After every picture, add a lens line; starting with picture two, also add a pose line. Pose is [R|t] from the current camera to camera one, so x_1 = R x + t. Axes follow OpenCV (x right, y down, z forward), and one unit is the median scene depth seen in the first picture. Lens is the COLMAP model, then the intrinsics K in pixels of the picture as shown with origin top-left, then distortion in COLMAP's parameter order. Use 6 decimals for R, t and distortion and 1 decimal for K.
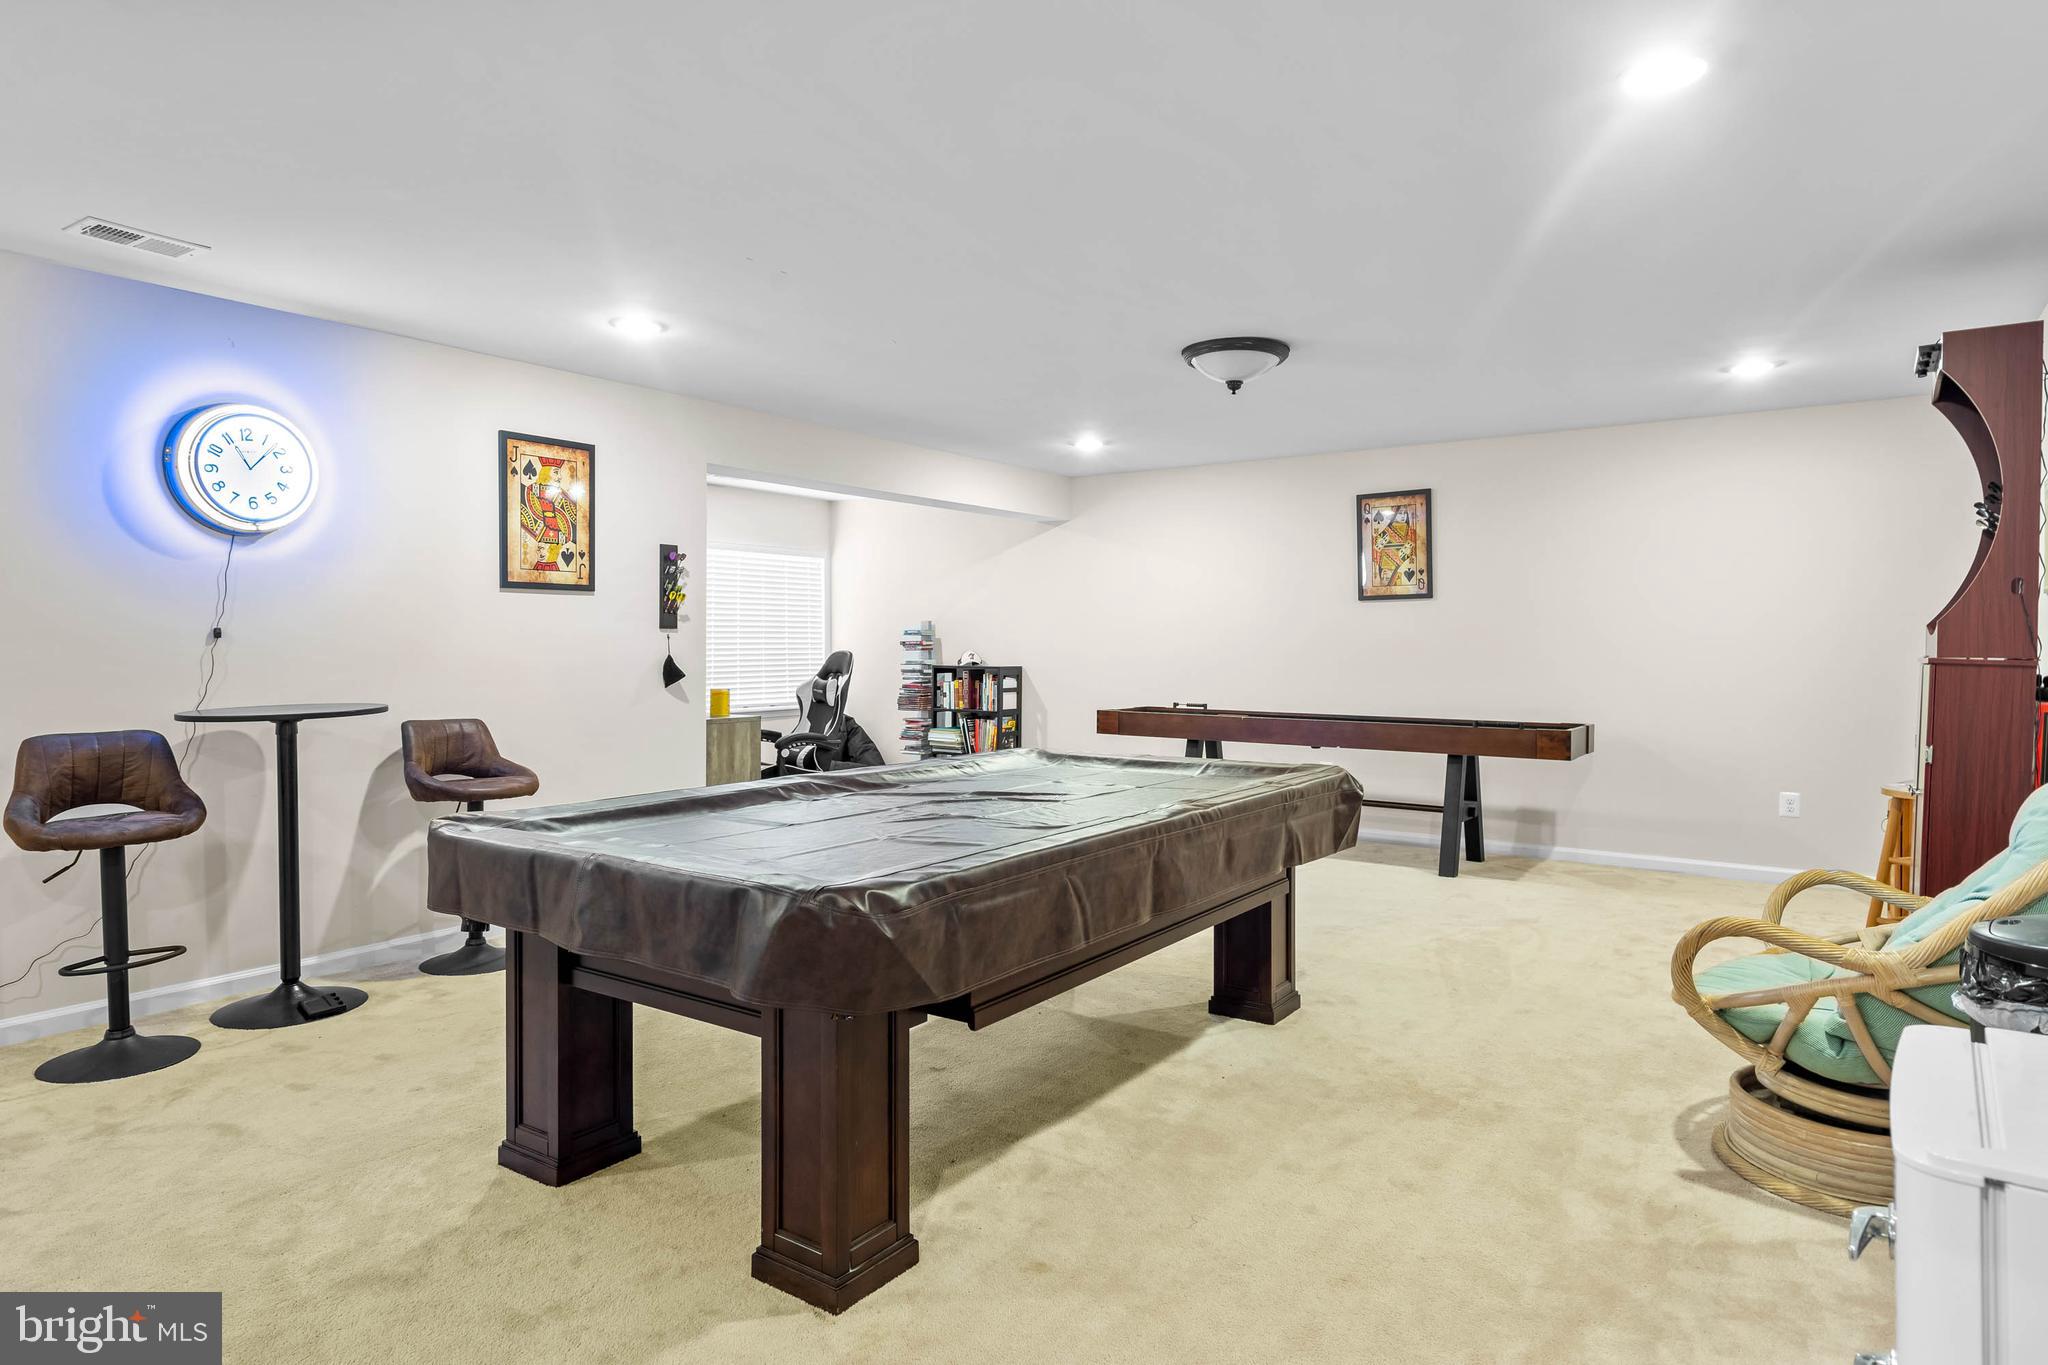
lens RADIAL K [[1212.4, 0, 1013.6], [0, 1212.4, 662.8], [0, 0, 1]] dist [-0.003701, 0.007830]
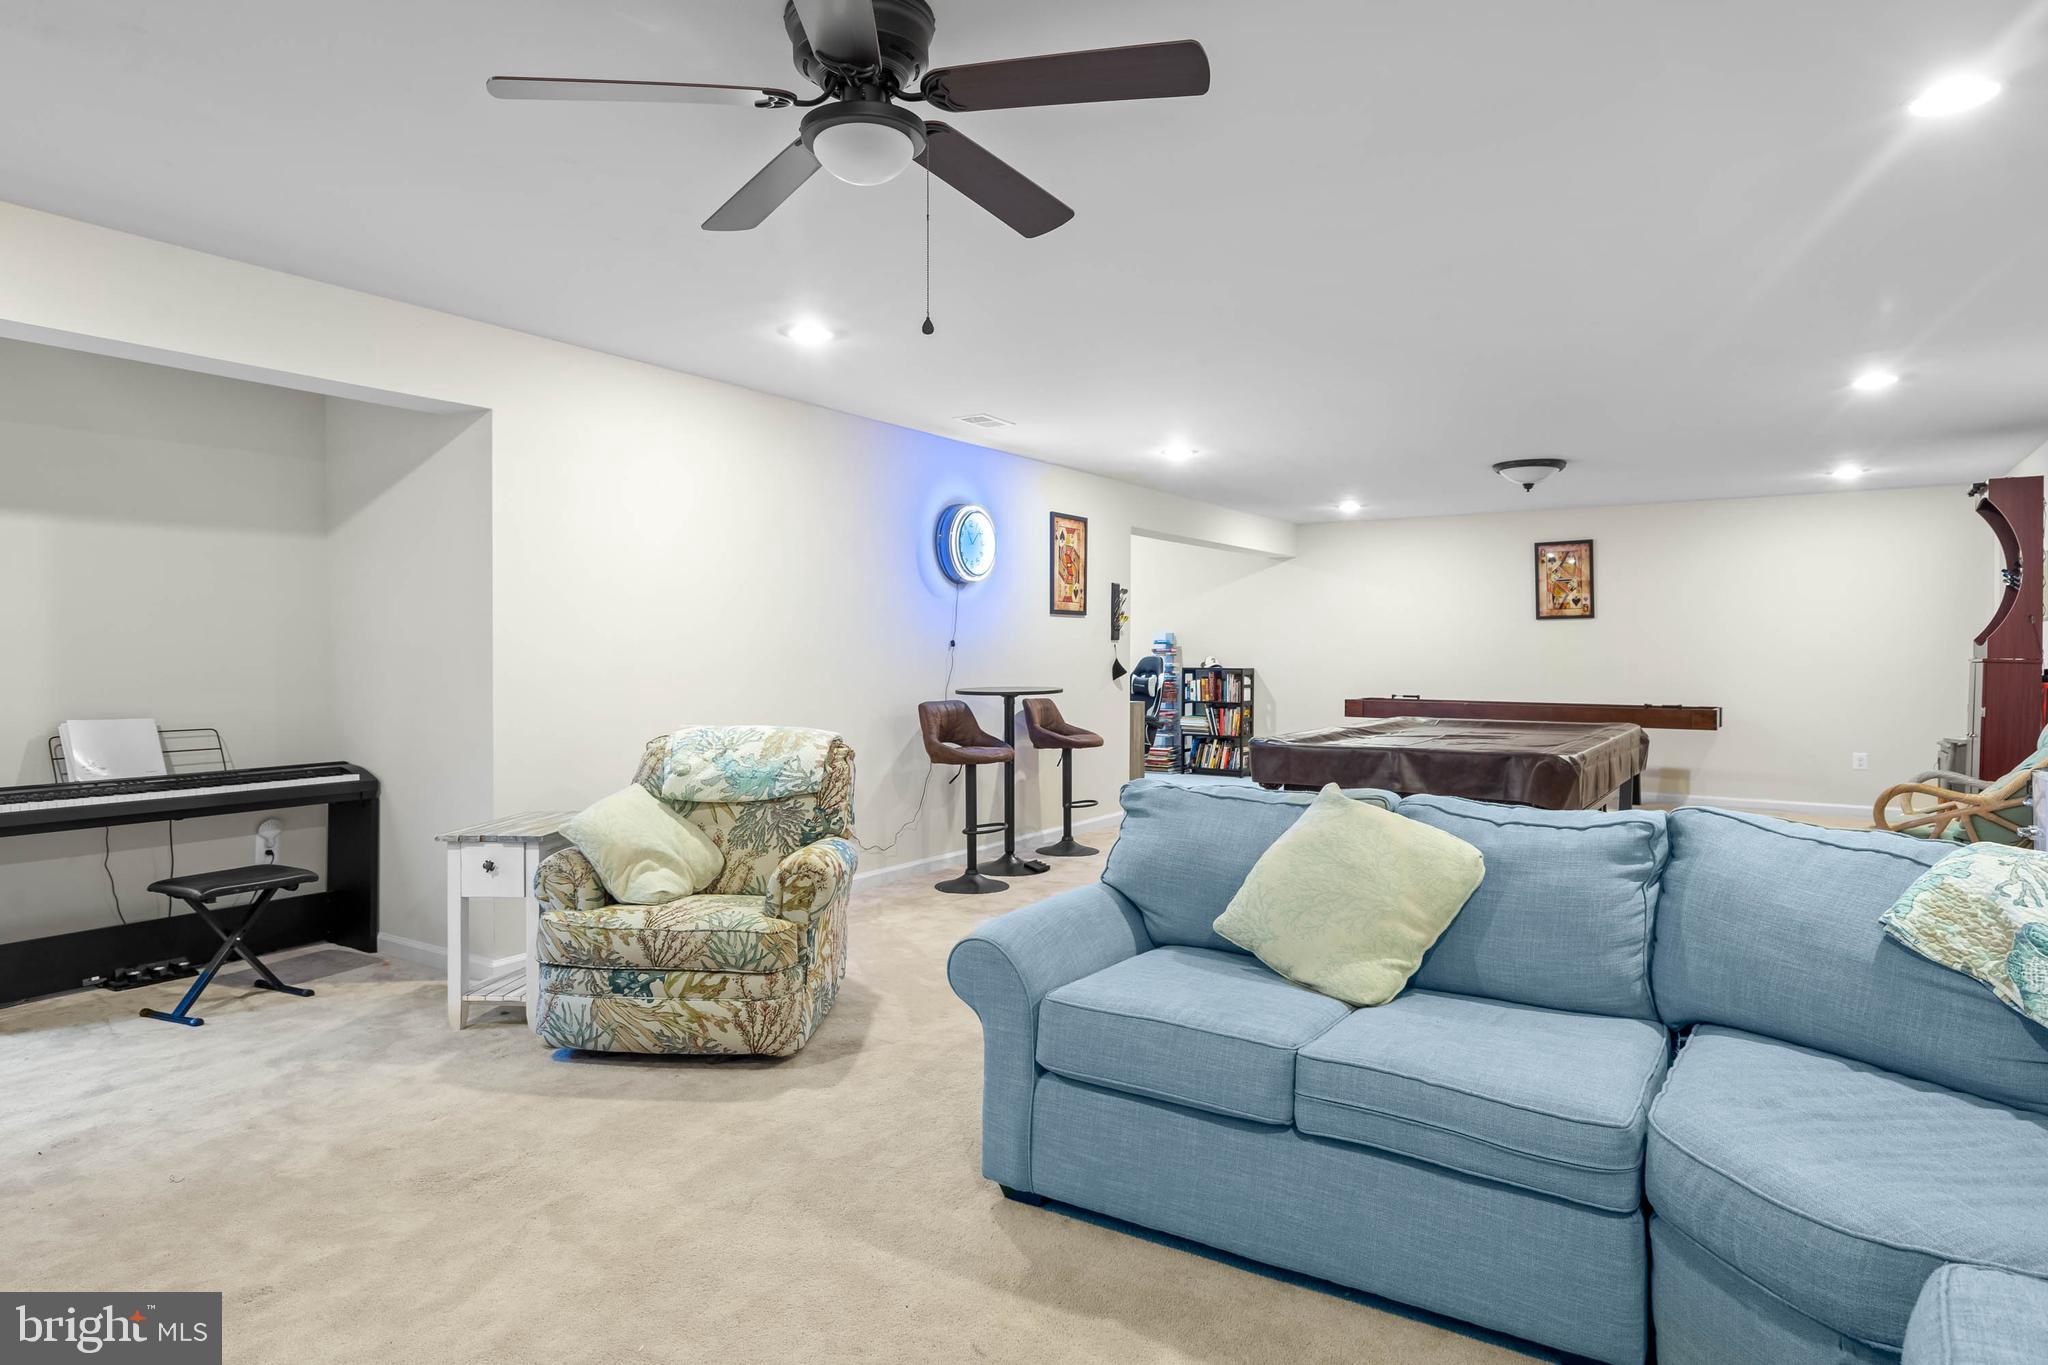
lens RADIAL K [[1212.4, 0, 1011.0], [0, 1212.4, 650.1], [0, 0, 1]] dist [-0.003701, 0.007830]
pose [[0.999764, 0.001254, 0.021695, -0.473224], [-0.000882, 0.999853, -0.017141, 0.010011], [-0.021714, 0.017118, 0.999618, -0.501419]]
